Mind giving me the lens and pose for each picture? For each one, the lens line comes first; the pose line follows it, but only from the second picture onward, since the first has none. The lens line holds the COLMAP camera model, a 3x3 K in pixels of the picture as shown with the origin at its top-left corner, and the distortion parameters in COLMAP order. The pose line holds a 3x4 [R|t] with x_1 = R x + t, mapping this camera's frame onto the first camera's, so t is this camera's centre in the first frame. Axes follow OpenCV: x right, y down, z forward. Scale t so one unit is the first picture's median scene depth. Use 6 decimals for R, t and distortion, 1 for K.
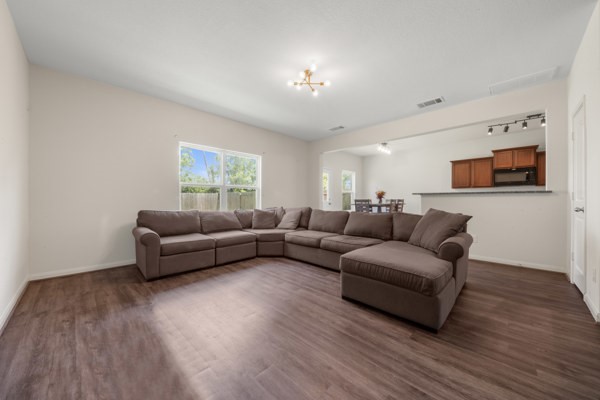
lens RADIAL K [[222.0, 0, 300.0], [0, 222.0, 200.0], [0, 0, 1]] dist [0.000025, -0.000209]
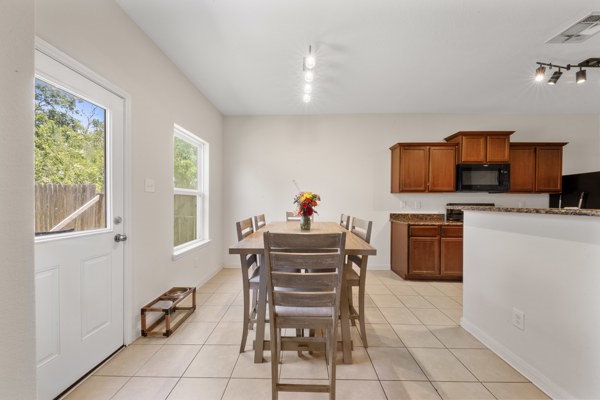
lens RADIAL K [[222.0, 0, 300.0], [0, 222.0, 200.0], [0, 0, 1]] dist [0.000025, -0.000209]
pose [[0.730831, 0.005674, 0.682535, 0.141314], [-0.005367, 0.999982, -0.002567, -0.033407], [-0.682537, -0.001787, 0.730849, 0.851344]]
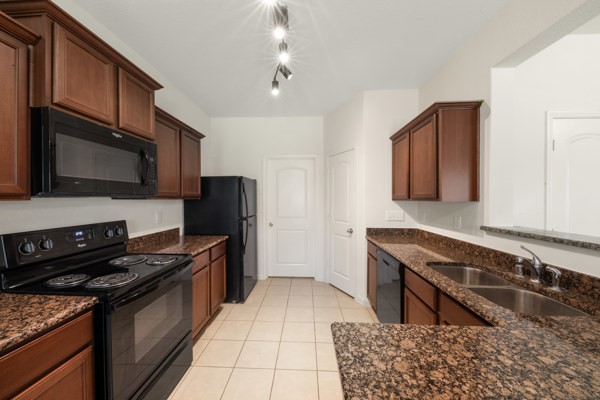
lens RADIAL K [[222.0, 0, 300.0], [0, 222.0, 200.0], [0, 0, 1]] dist [0.000025, -0.000209]
pose [[-0.667738, -0.001294, 0.744396, 0.585319], [0.000768, 0.999997, 0.002428, -0.057376], [-0.744396, 0.002193, -0.667734, 0.960464]]
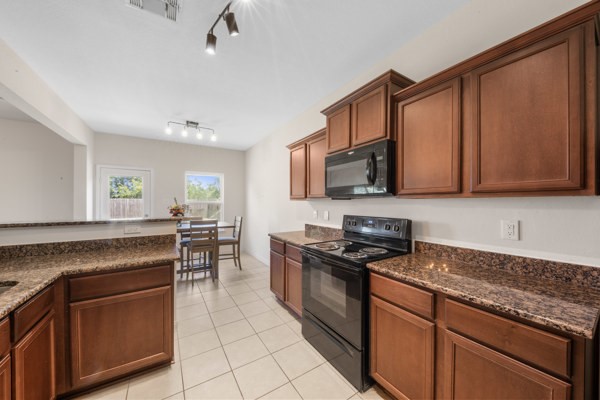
lens RADIAL K [[209.8, 0, 298.1], [0, 209.8, 202.9], [0, 0, 1]] dist [0.000088, -0.000038]
pose [[0.971536, 0.003339, -0.236868, 0.910045], [-0.002868, 0.999993, 0.002333, -0.052110], [0.236874, -0.001587, 0.971539, 0.602398]]
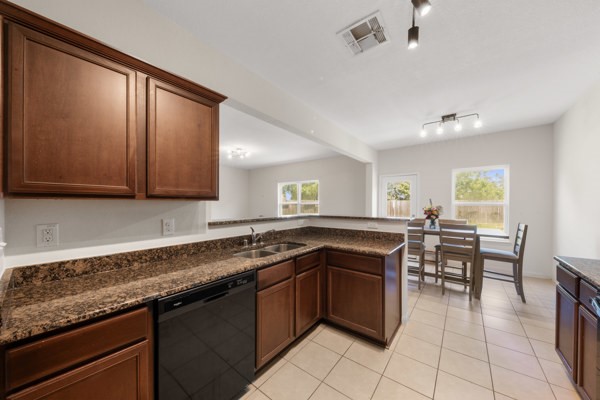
lens RADIAL K [[209.8, 0, 298.1], [0, 209.8, 202.9], [0, 0, 1]] dist [0.000088, -0.000038]
pose [[0.104363, -0.001396, -0.994538, 0.984986], [-0.001053, 0.999998, -0.001515, -0.051834], [0.994539, 0.001205, 0.104361, 0.679050]]
